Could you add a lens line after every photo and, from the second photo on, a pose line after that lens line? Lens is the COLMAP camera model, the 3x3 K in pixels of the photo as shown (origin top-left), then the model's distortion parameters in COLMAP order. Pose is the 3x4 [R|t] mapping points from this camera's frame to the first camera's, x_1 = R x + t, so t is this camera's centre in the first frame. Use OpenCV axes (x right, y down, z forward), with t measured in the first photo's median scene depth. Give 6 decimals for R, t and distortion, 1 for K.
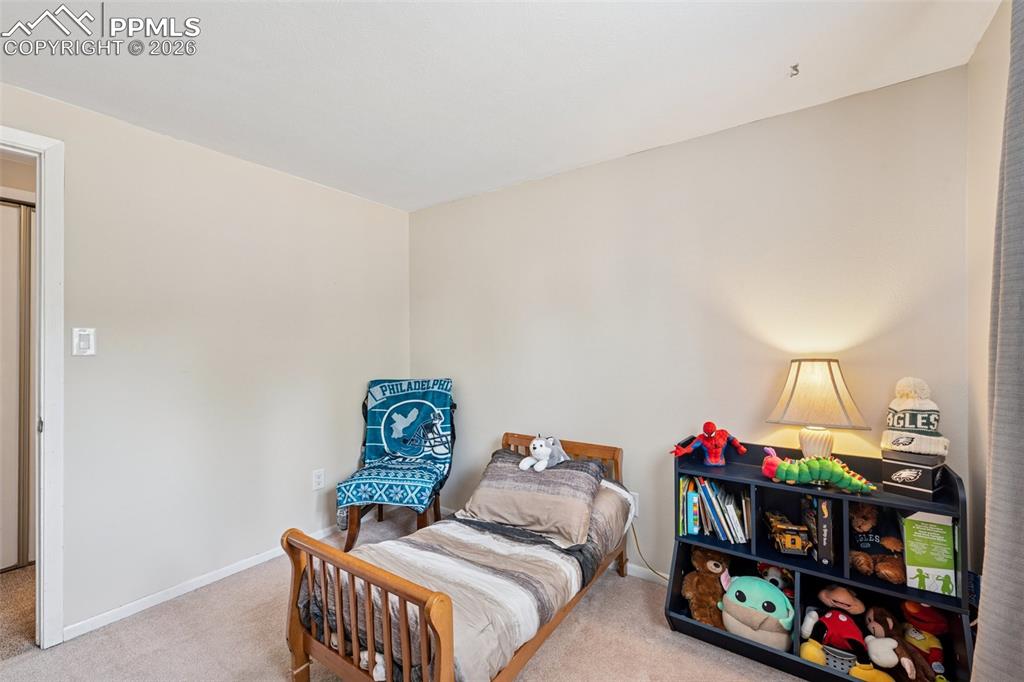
lens RADIAL K [[419.5, 0, 509.7], [0, 419.5, 343.3], [0, 0, 1]] dist [0.001765, -0.000591]
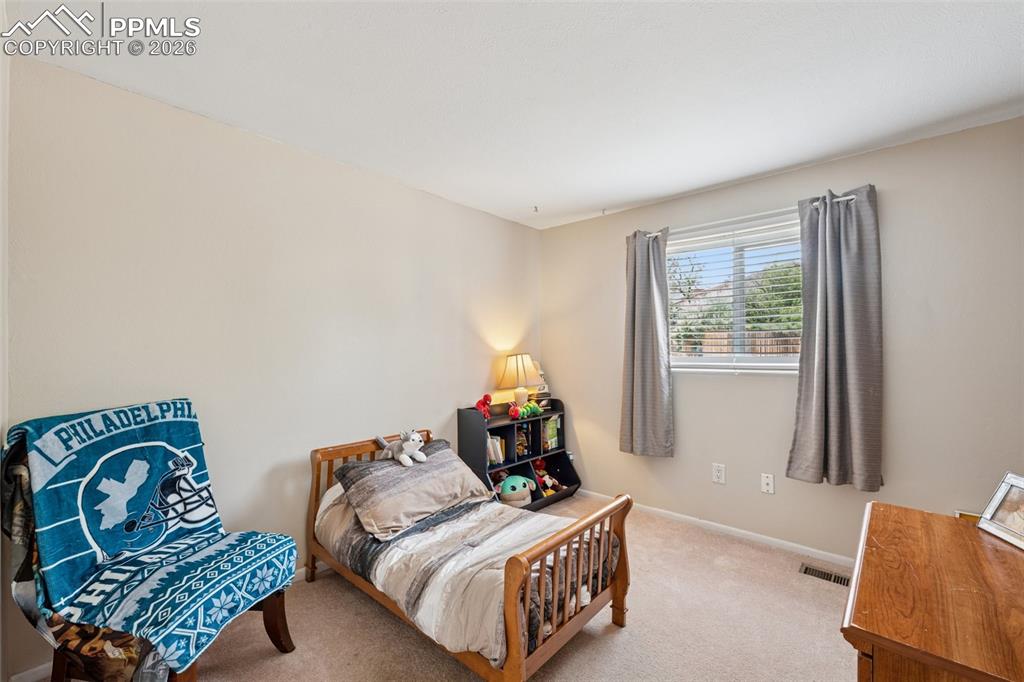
lens RADIAL K [[419.5, 0, 509.3], [0, 419.5, 338.7], [0, 0, 1]] dist [0.001765, -0.000591]
pose [[0.131428, 0.023985, 0.991036, -0.710530], [-0.005661, 0.999709, -0.023444, 0.009727], [-0.991310, -0.002529, 0.131526, 0.463000]]
